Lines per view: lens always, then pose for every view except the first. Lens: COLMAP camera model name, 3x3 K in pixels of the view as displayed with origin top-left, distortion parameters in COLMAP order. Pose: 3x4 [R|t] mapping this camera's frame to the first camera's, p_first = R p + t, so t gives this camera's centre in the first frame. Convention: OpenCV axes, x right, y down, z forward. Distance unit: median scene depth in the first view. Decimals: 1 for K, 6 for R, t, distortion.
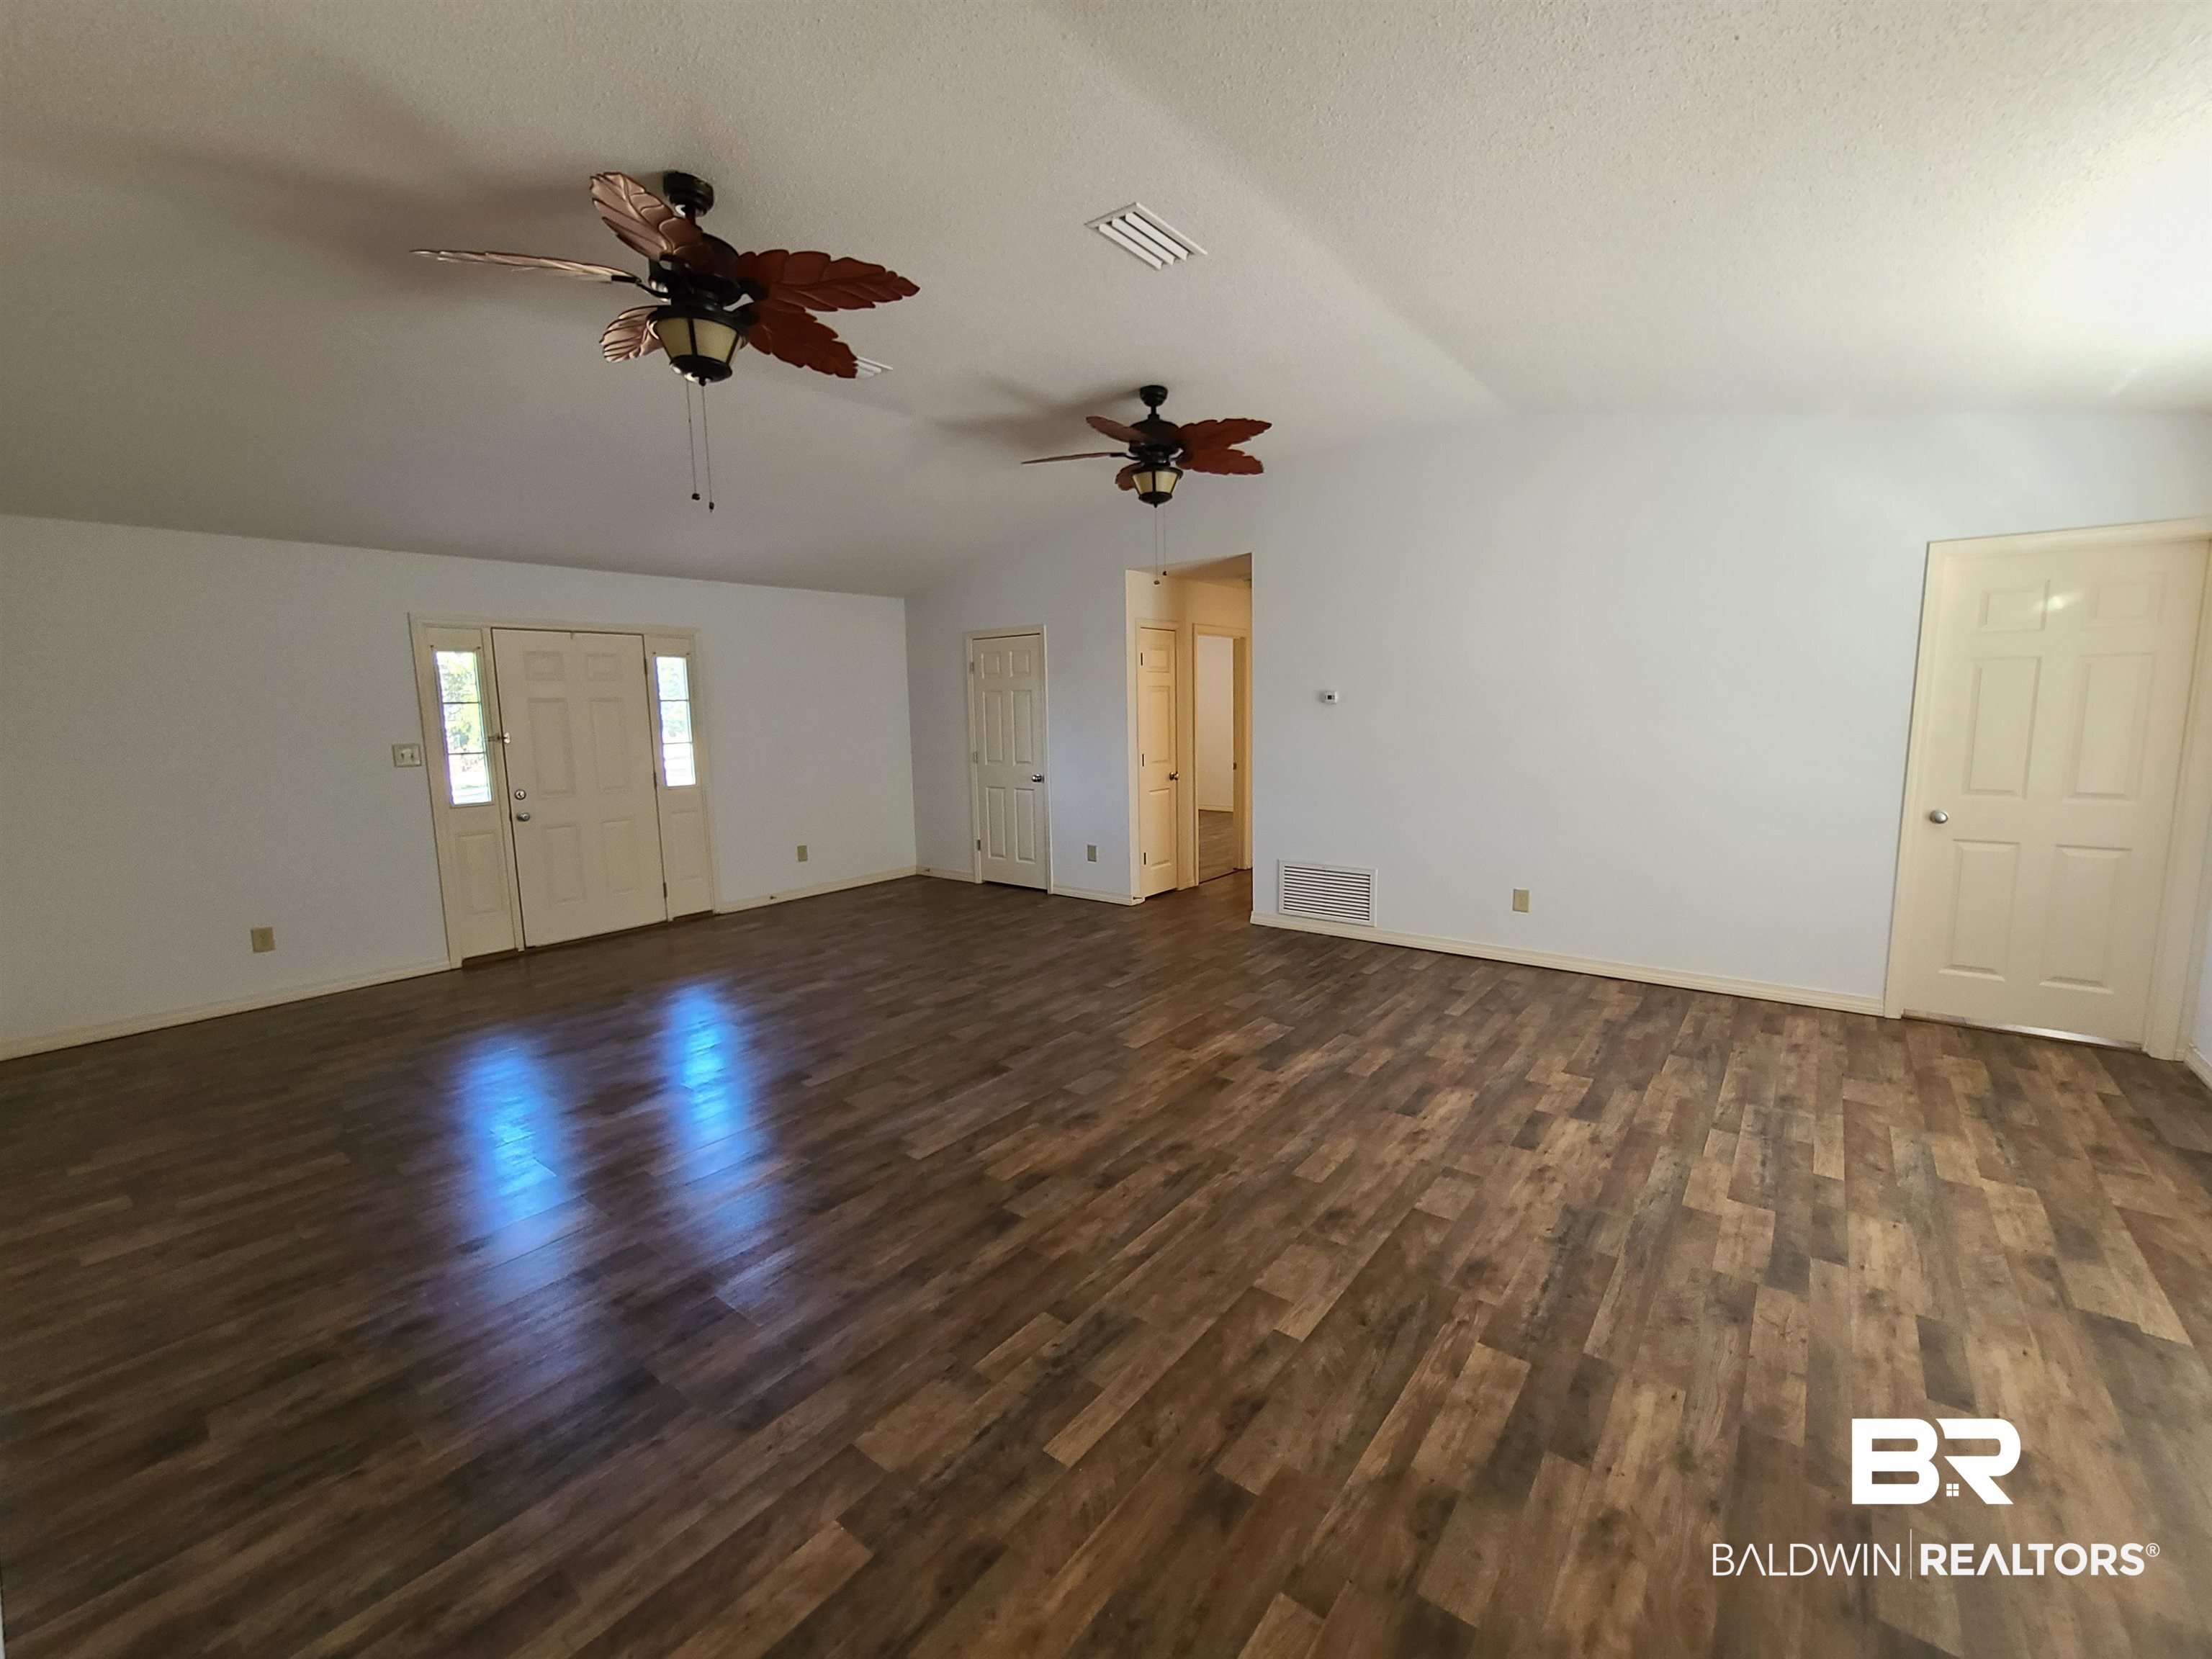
lens RADIAL K [[903.9, 0, 1114.7], [0, 903.9, 826.0], [0, 0, 1]] dist [-0.006433, 0.000122]
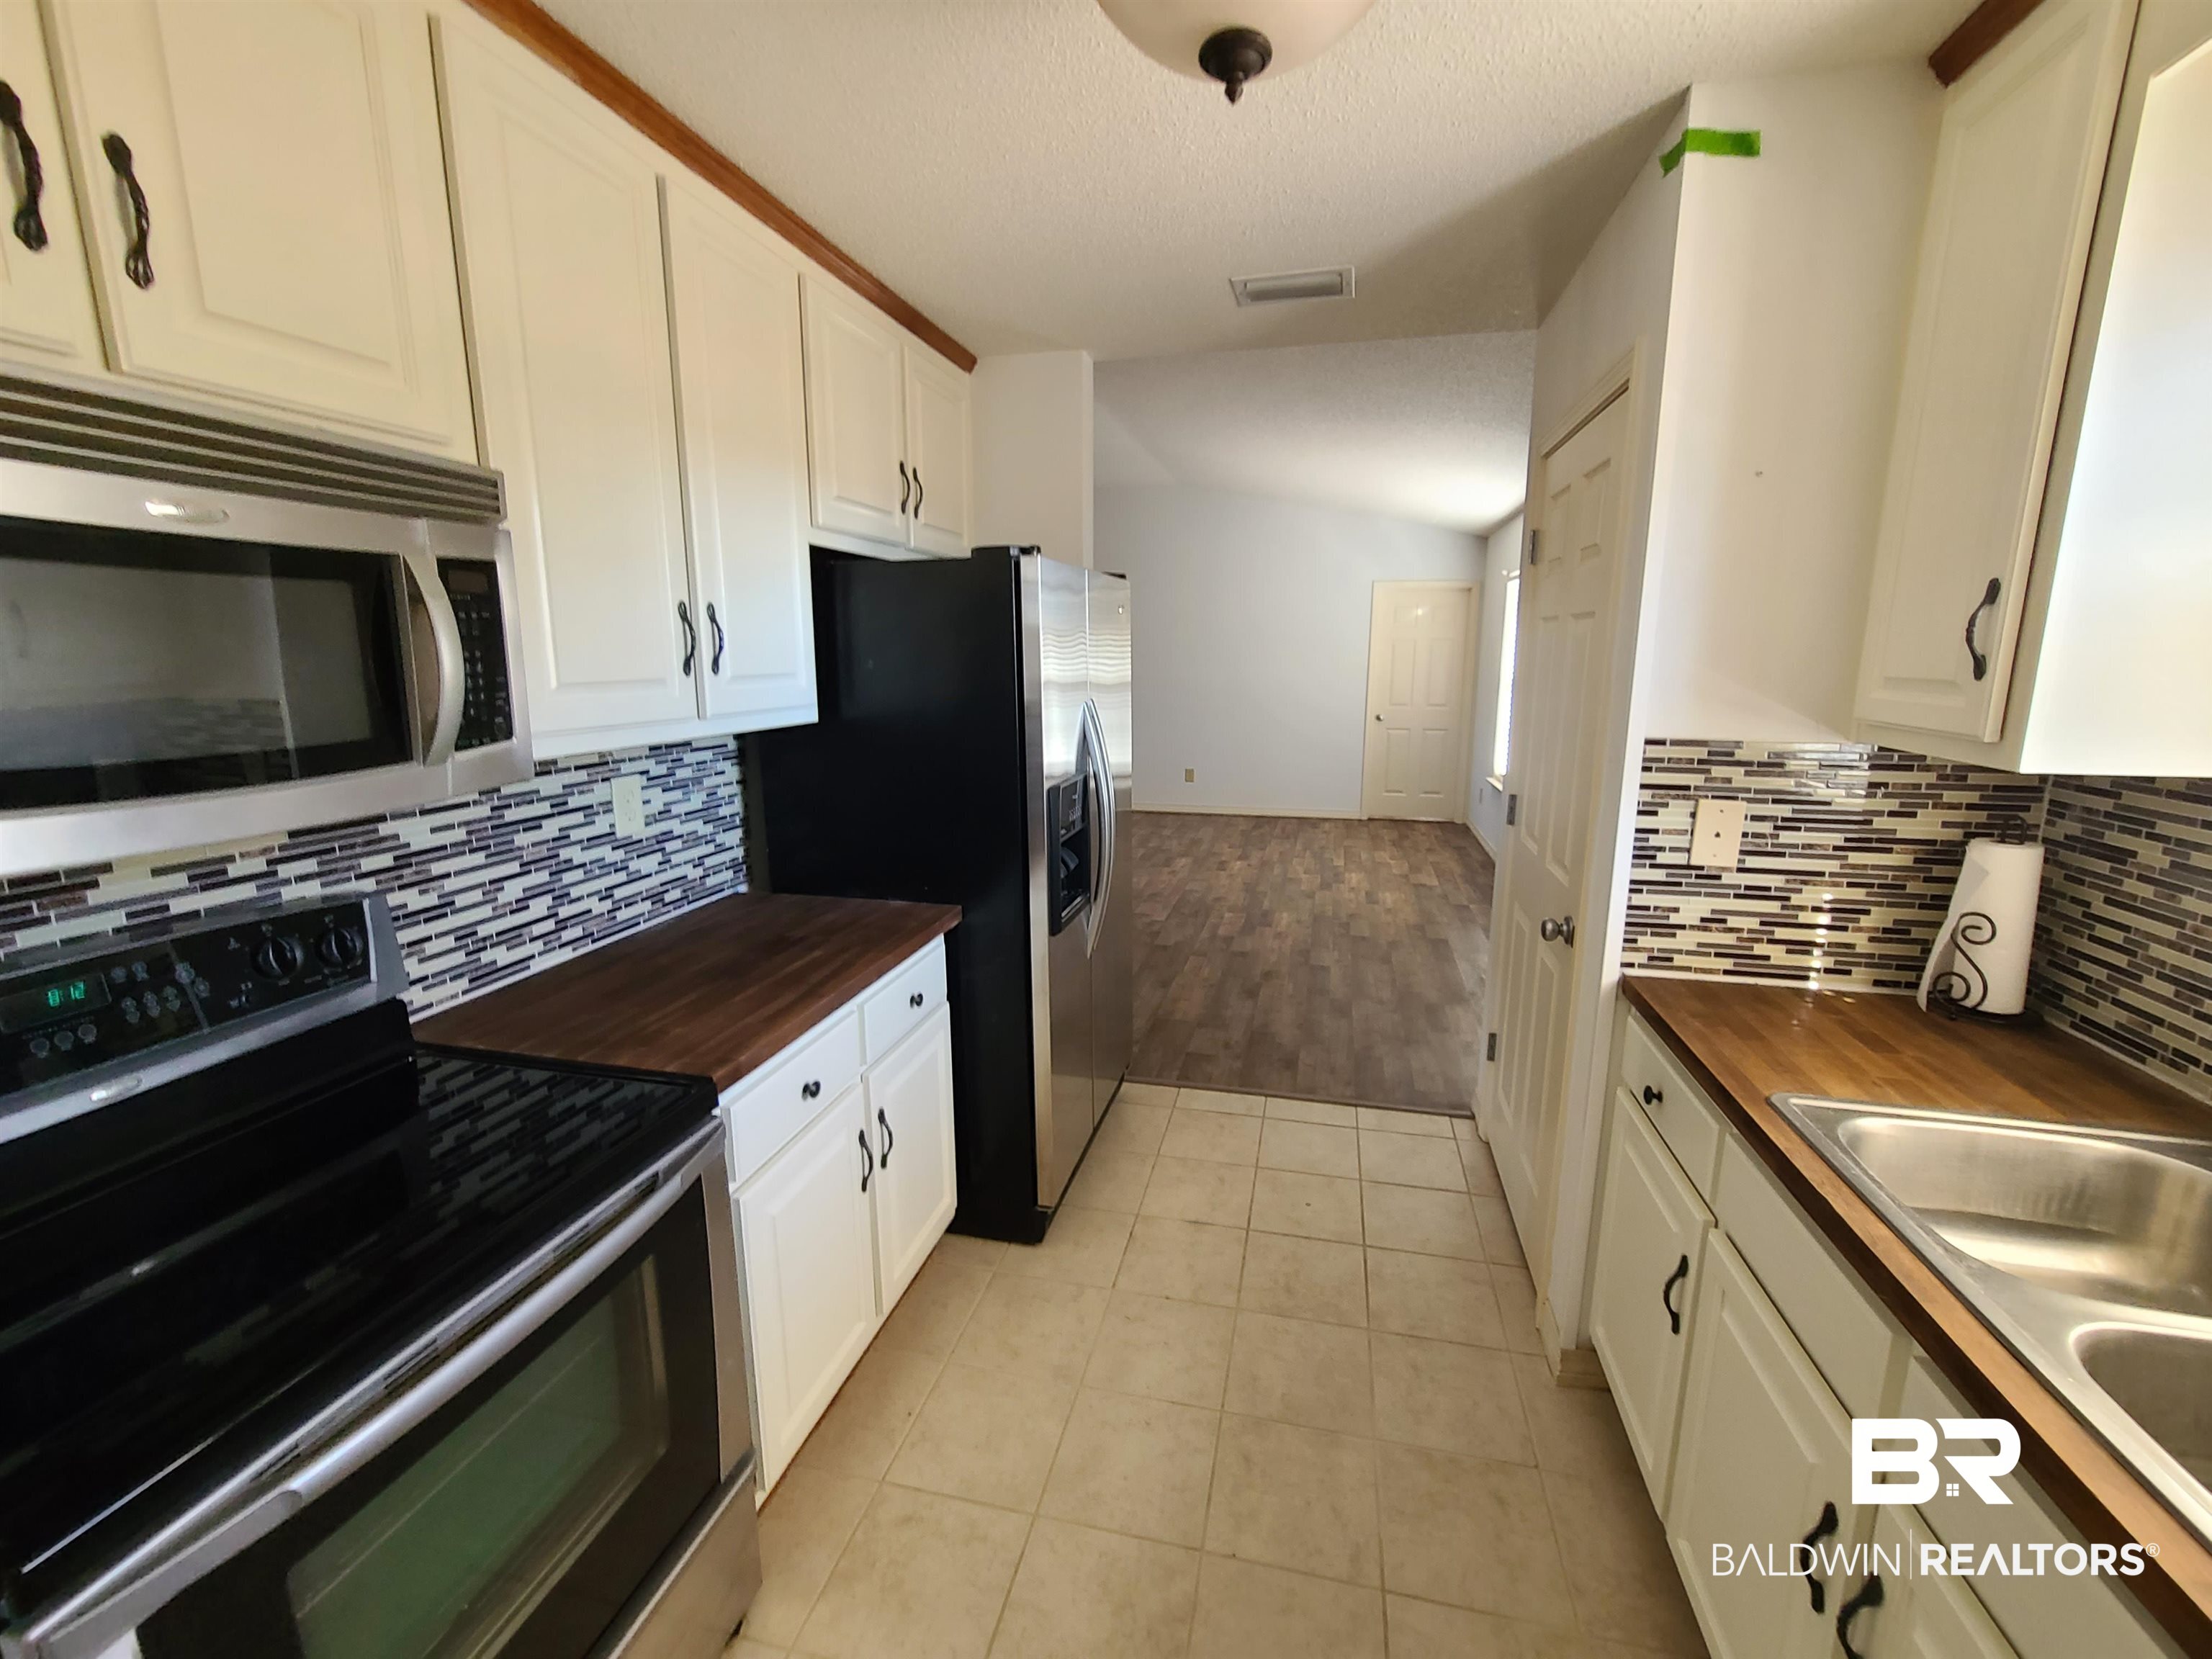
lens RADIAL K [[909.9, 0, 1113.7], [0, 909.9, 824.0], [0, 0, 1]] dist [-0.002120, -0.000300]
pose [[0.909441, -0.052180, 0.412545, -0.529486], [0.029466, 0.997688, 0.061232, 0.091036], [-0.414787, -0.043531, 0.908877, -0.675383]]
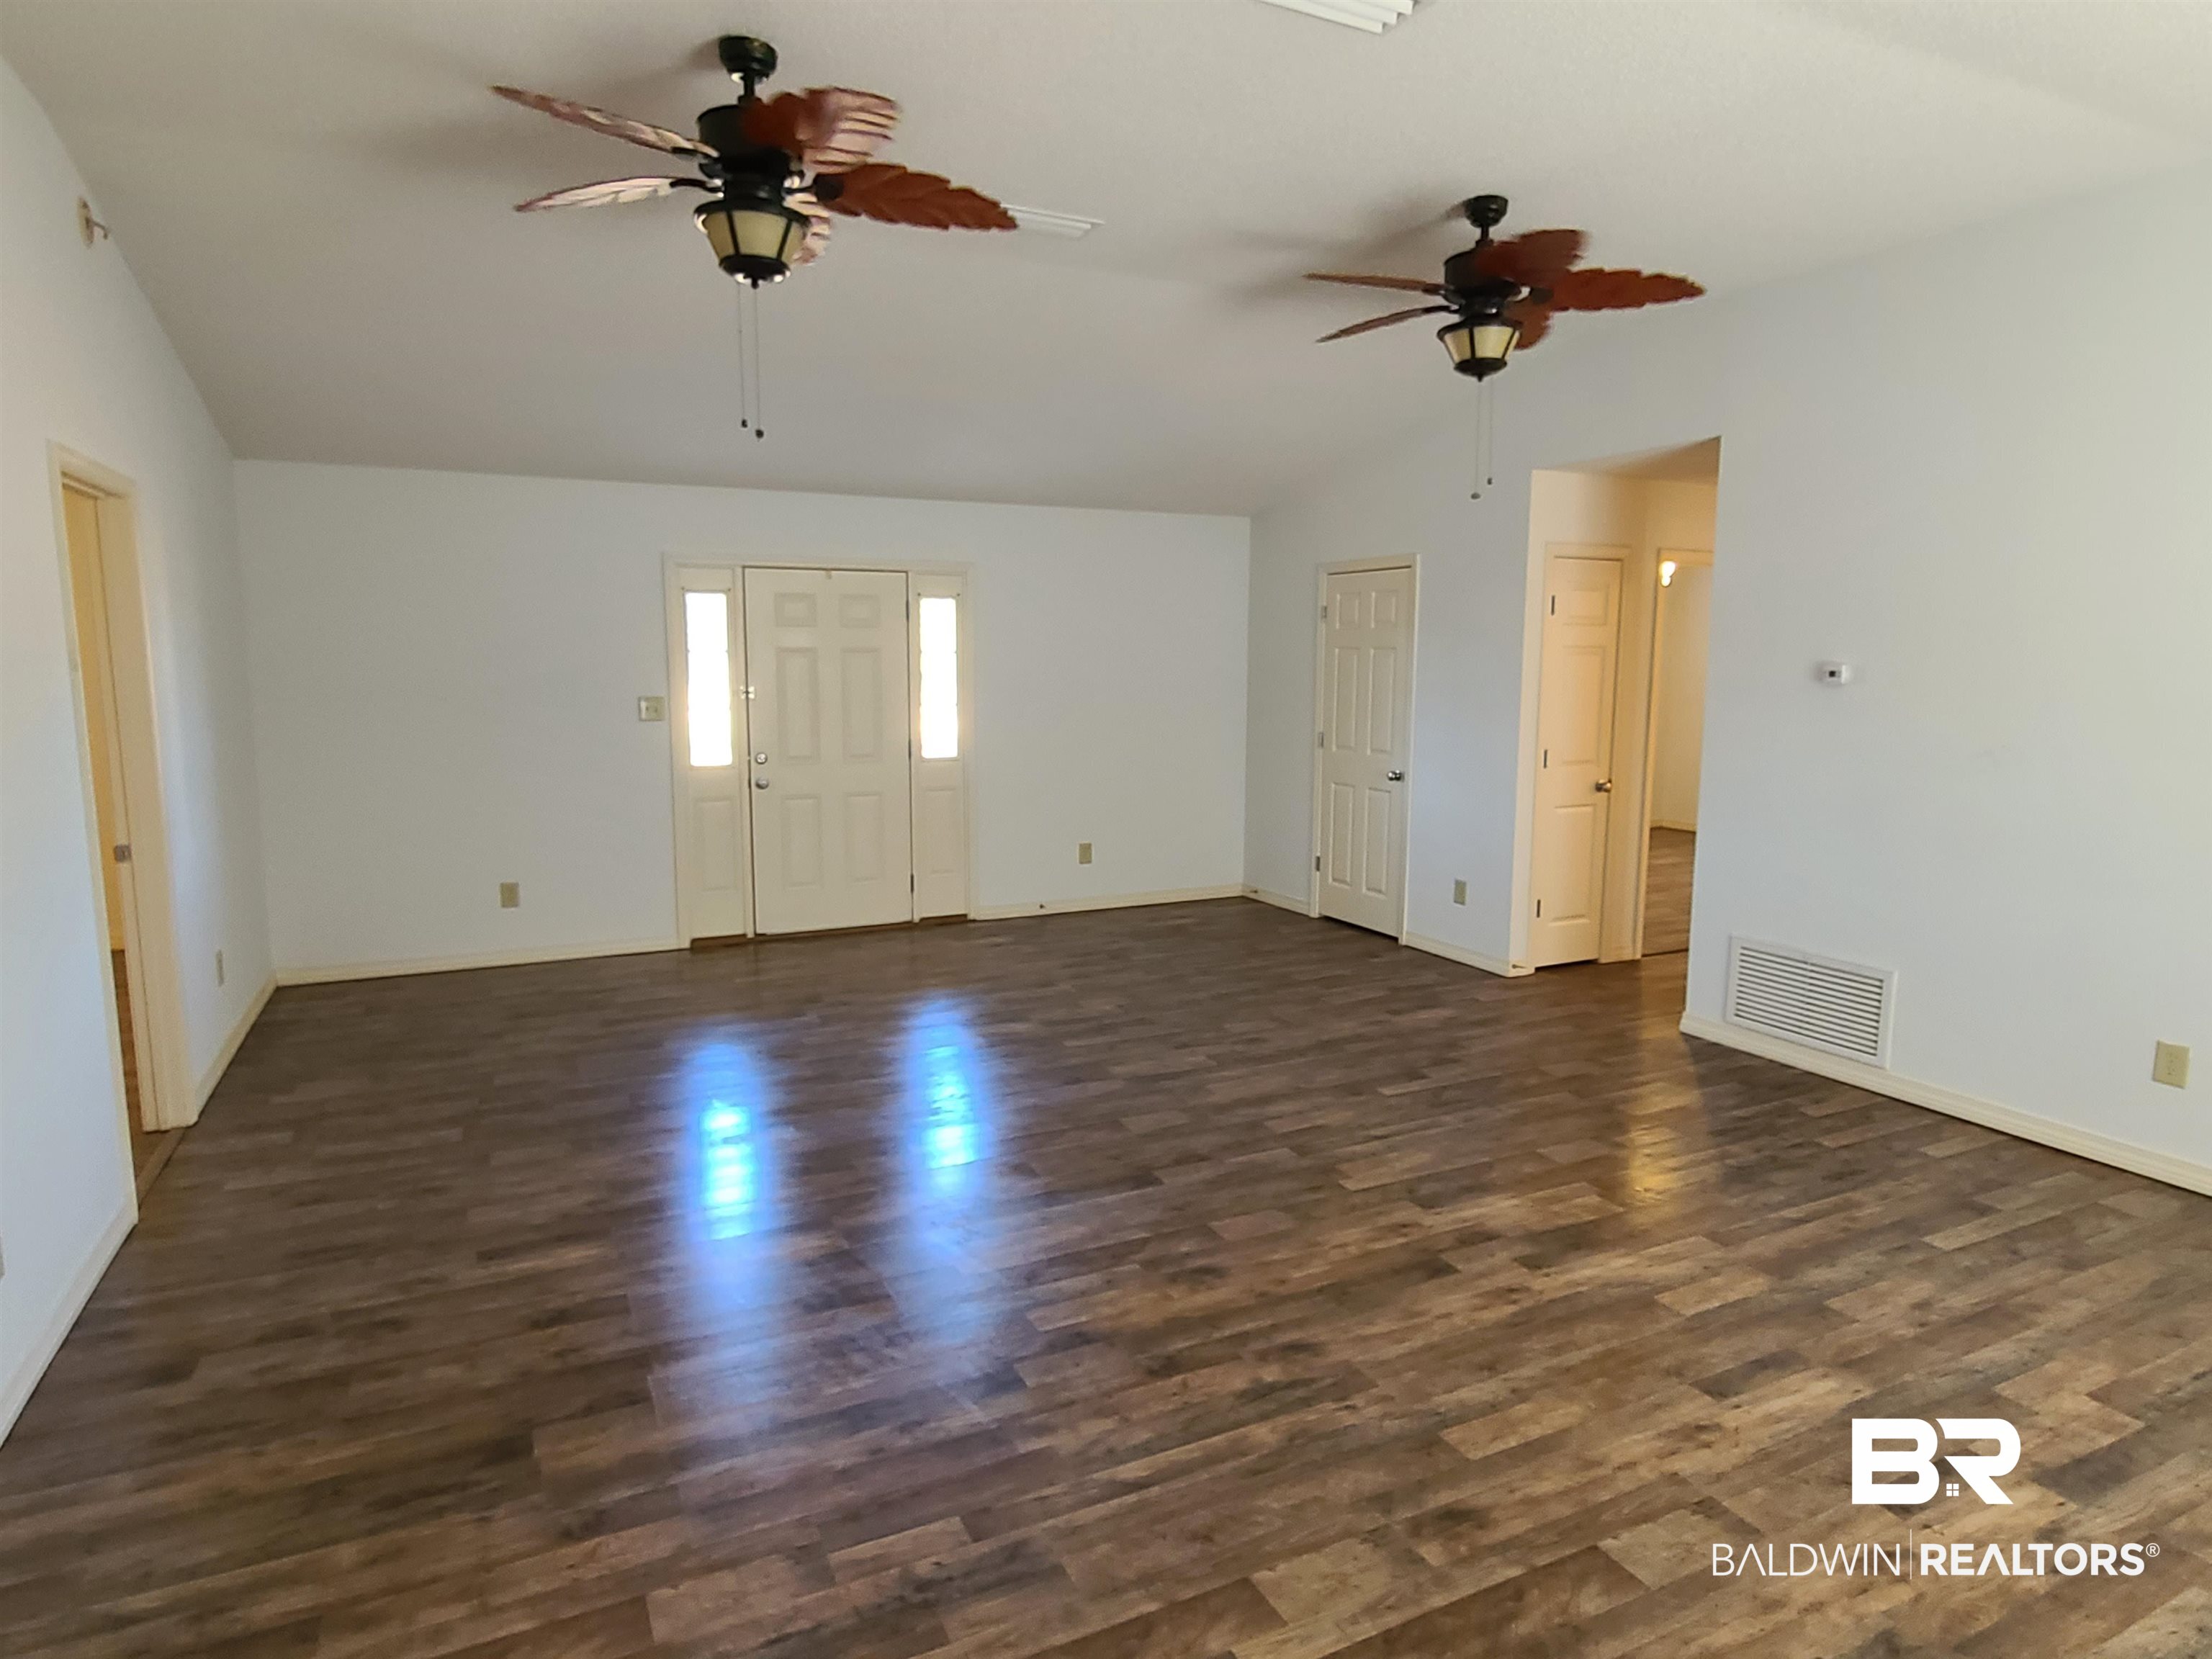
lens RADIAL K [[1260.3, 0, 1102.6], [0, 1260.3, 832.2], [0, 0, 1]] dist [-0.006247, -0.000676]
pose [[0.899904, 0.082573, -0.428200, 0.258627], [-0.079448, 0.996520, 0.025200, -0.032834], [0.428791, 0.011342, 0.903333, 0.071407]]
